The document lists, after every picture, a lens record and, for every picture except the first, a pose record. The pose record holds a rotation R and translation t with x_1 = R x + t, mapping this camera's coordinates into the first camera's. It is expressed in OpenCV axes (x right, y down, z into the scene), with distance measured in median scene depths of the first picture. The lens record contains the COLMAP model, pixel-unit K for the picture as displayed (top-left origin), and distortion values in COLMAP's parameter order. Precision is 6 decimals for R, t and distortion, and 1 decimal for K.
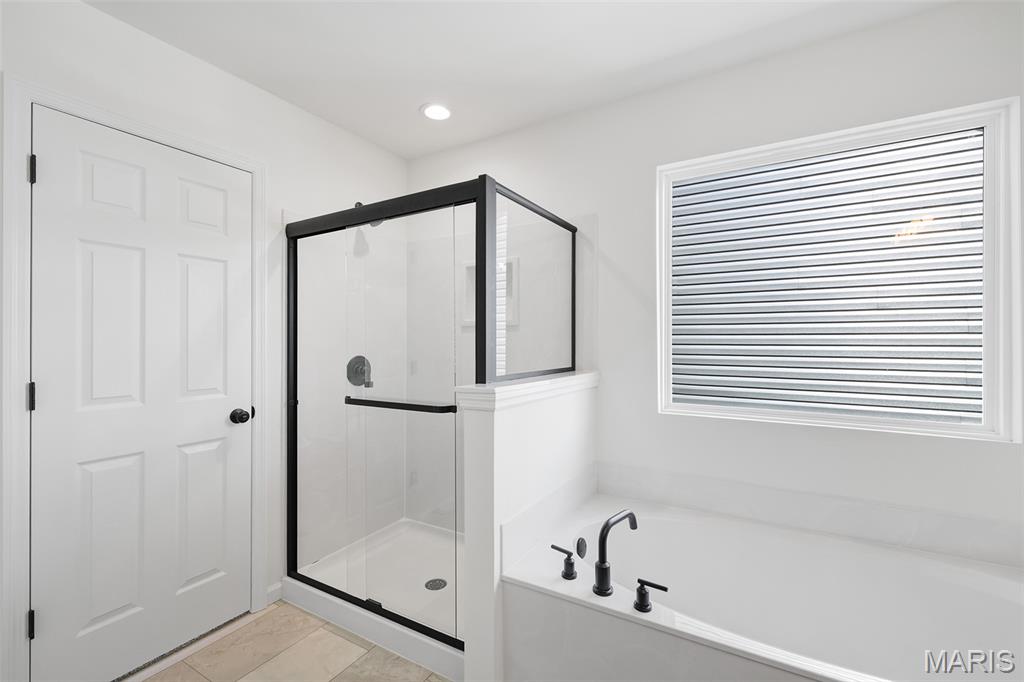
lens RADIAL K [[442.8, 0, 512.0], [0, 442.8, 341.0], [0, 0, 1]] dist [0.001444, 0.000447]
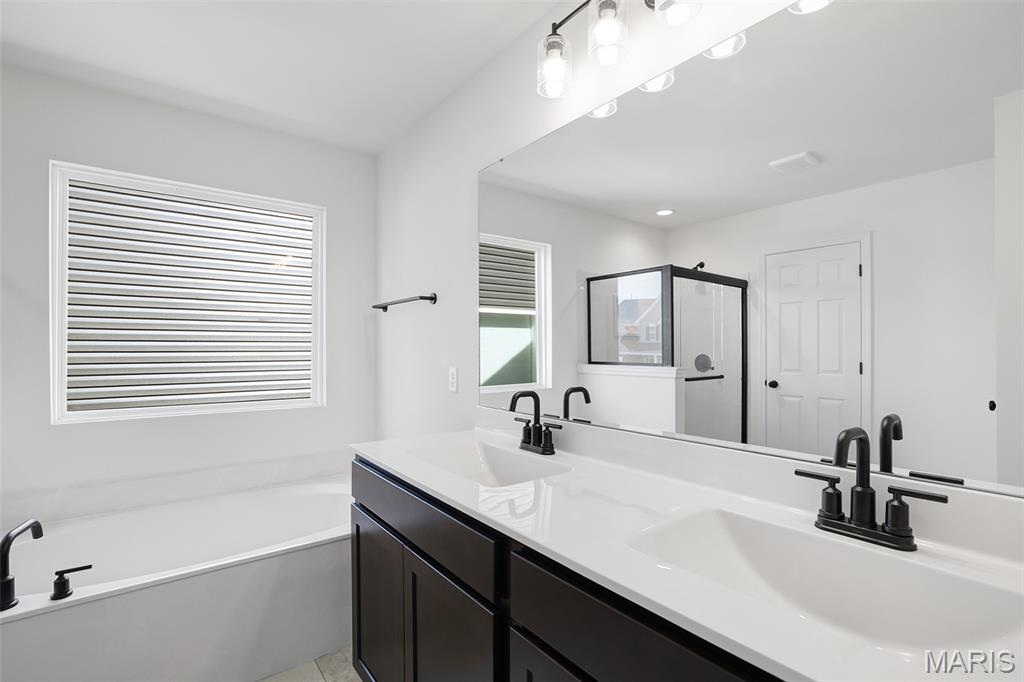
lens RADIAL K [[480.5, 0, 510.0], [0, 480.5, 348.2], [0, 0, 1]] dist [-0.001924, -0.000310]
pose [[0.396674, 0.000289, 0.917959, -0.278049], [-0.004220, 0.999990, 0.001509, -0.005131], [-0.917950, -0.004472, 0.396672, -0.374868]]
